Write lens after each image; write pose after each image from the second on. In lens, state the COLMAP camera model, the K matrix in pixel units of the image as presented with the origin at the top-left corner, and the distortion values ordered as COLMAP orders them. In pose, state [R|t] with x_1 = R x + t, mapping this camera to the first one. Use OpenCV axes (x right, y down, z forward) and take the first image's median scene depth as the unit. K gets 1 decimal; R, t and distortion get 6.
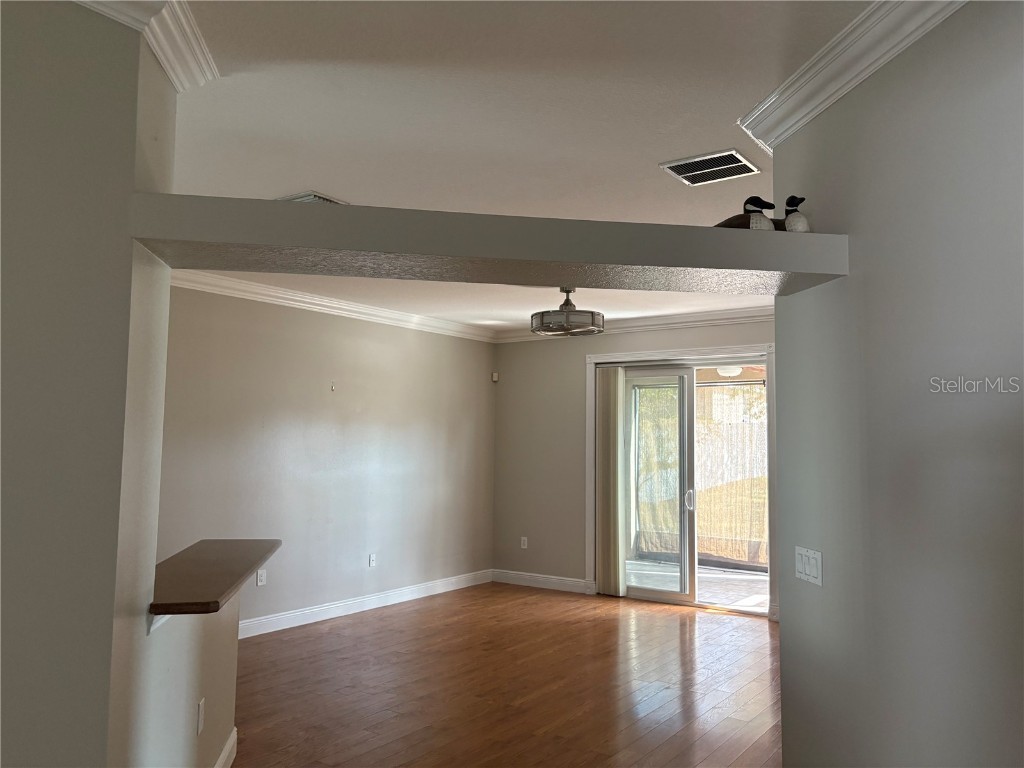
lens RADIAL K [[780.6, 0, 517.3], [0, 780.6, 385.7], [0, 0, 1]] dist [0.098772, -0.116462]
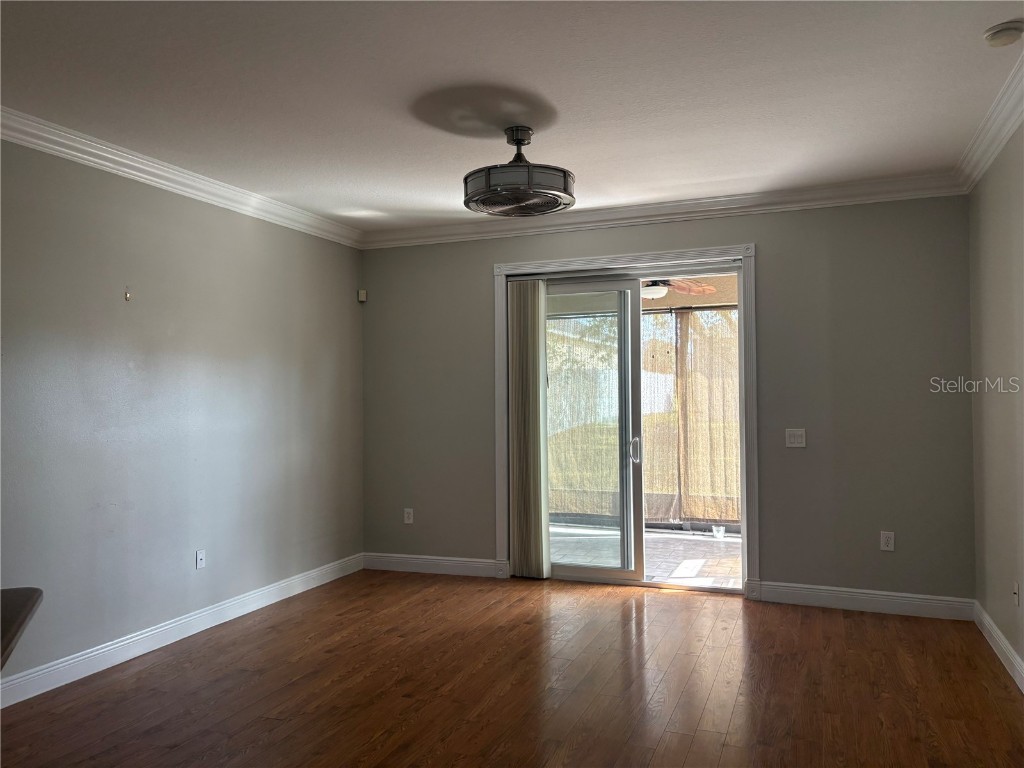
lens RADIAL K [[780.6, 0, 517.3], [0, 780.6, 385.7], [0, 0, 1]] dist [0.098772, -0.116462]
pose [[0.969123, -0.018544, 0.245881, -0.081002], [0.003881, 0.998192, 0.059984, 0.033998], [-0.246549, -0.057178, 0.967442, 0.278701]]
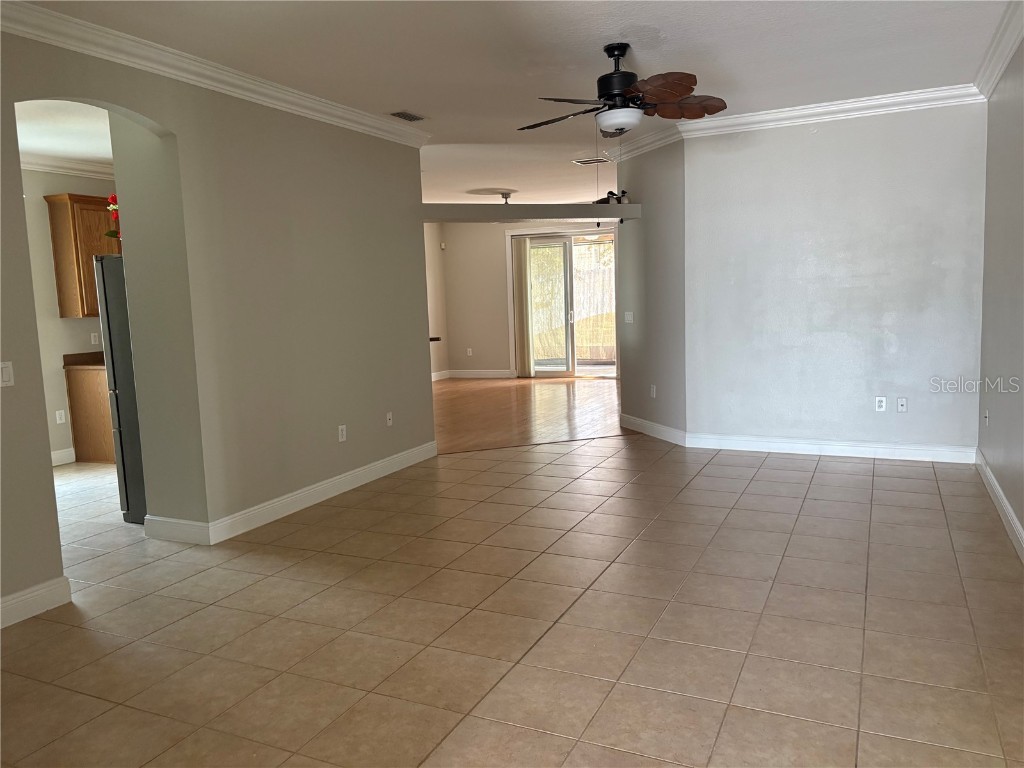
lens RADIAL K [[774.1, 0, 512.0], [0, 774.1, 384.0], [0, 0, 1]] dist [0.274983, -0.111649]
pose [[0.983241, -0.067532, 0.169341, -0.197549], [0.035469, 0.981974, 0.185660, -0.028908], [-0.178826, -0.176542, 0.967912, -0.619663]]
